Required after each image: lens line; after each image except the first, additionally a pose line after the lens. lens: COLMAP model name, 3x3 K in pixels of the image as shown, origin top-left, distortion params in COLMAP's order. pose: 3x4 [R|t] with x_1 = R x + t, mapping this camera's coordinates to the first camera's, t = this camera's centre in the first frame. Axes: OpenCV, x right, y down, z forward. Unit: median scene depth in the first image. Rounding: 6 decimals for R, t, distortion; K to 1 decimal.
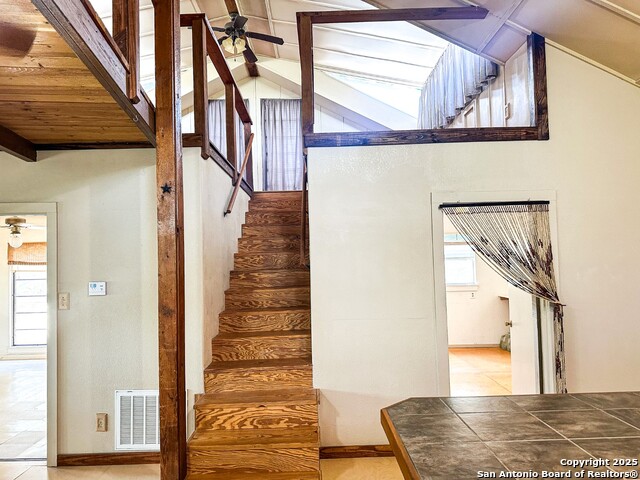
lens RADIAL K [[452.0, 0, 316.0], [0, 452.0, 241.5], [0, 0, 1]] dist [0.082046, -0.104377]
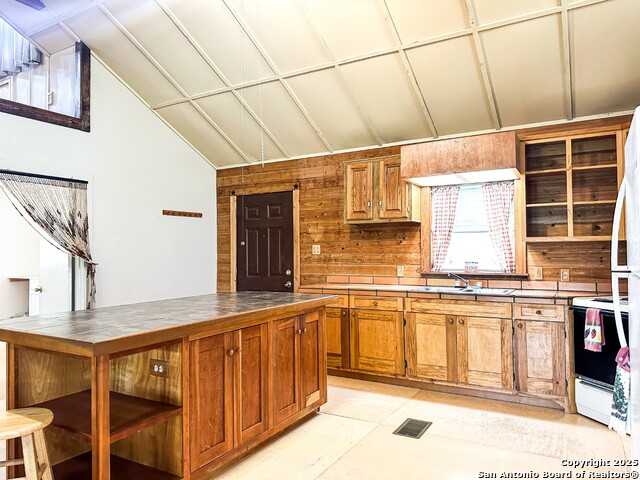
lens RADIAL K [[449.8, 0, 322.1], [0, 449.8, 237.9], [0, 0, 1]] dist [0.081096, -0.105085]
pose [[0.507585, 0.047520, 0.860290, -0.218364], [-0.040809, 0.998683, -0.031087, 0.074934], [-0.860634, -0.019328, 0.508856, -0.170624]]
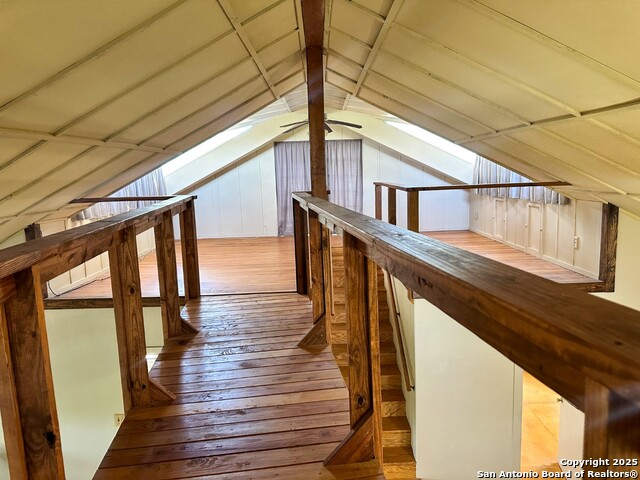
lens RADIAL K [[449.8, 0, 322.1], [0, 449.8, 237.9], [0, 0, 1]] dist [0.081096, -0.105085]
pose [[0.999950, -0.009564, 0.002939, -0.269590], [0.008836, 0.981930, 0.189037, -0.598306], [-0.004694, -0.189001, 0.981966, -0.163255]]
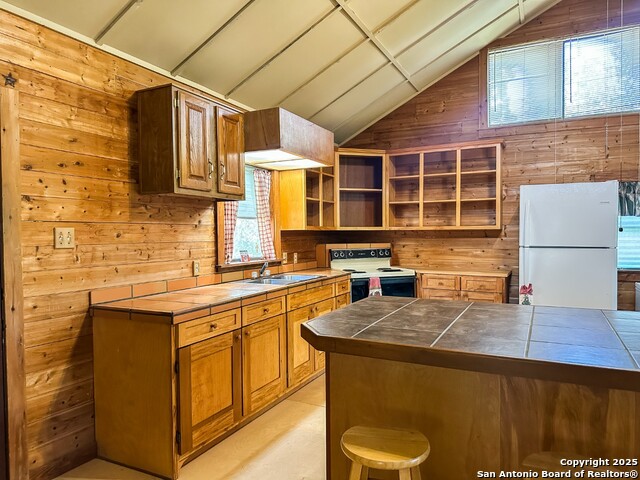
lens RADIAL K [[452.0, 0, 316.0], [0, 452.0, 241.5], [0, 0, 1]] dist [0.082046, -0.104377]
pose [[-0.891473, 0.024288, 0.452423, 0.370916], [0.011969, 0.999476, -0.030071, 0.097957], [-0.452916, -0.021392, -0.891296, 0.991332]]
